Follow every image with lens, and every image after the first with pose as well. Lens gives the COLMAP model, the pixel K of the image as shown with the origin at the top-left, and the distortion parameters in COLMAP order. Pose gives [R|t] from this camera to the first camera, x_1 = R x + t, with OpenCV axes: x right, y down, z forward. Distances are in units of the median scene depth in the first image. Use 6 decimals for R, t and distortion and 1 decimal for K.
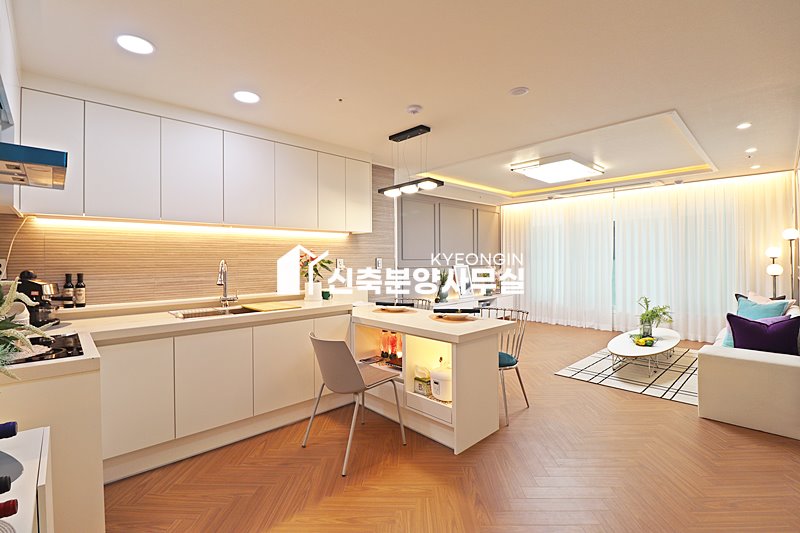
lens RADIAL K [[370.3, 0, 384.3], [0, 370.3, 257.4], [0, 0, 1]] dist [-0.034771, -0.000257]
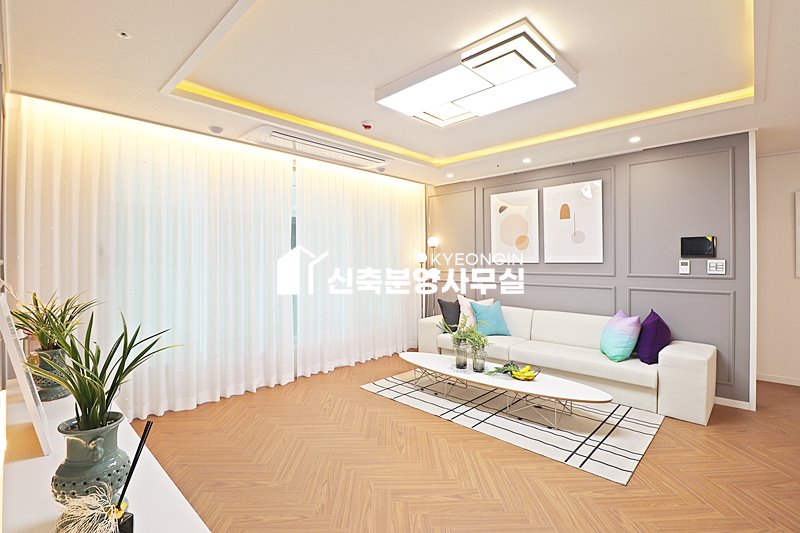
lens RADIAL K [[371.6, 0, 398.5], [0, 371.6, 259.0], [0, 0, 1]] dist [-0.002215, -0.016597]
pose [[-0.076094, 0.007373, 0.997073, -0.025193], [-0.000692, 0.999972, -0.007447, 0.000550], [-0.997100, -0.001256, -0.076086, 1.050359]]
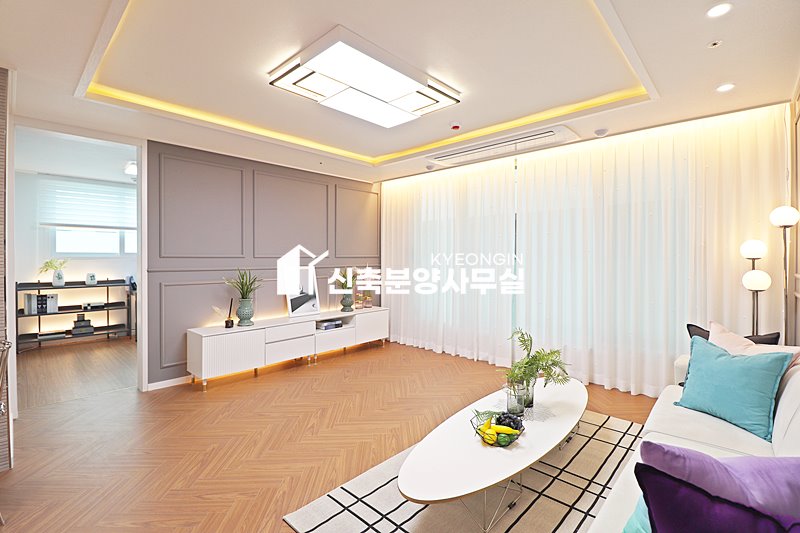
lens RADIAL K [[371.6, 0, 398.5], [0, 371.6, 259.0], [0, 0, 1]] dist [-0.002215, -0.016597]
pose [[0.995881, 0.006457, 0.090437, 0.432914], [-0.007353, 0.999927, 0.009583, -0.000222], [-0.090368, -0.010209, 0.995856, 0.422589]]
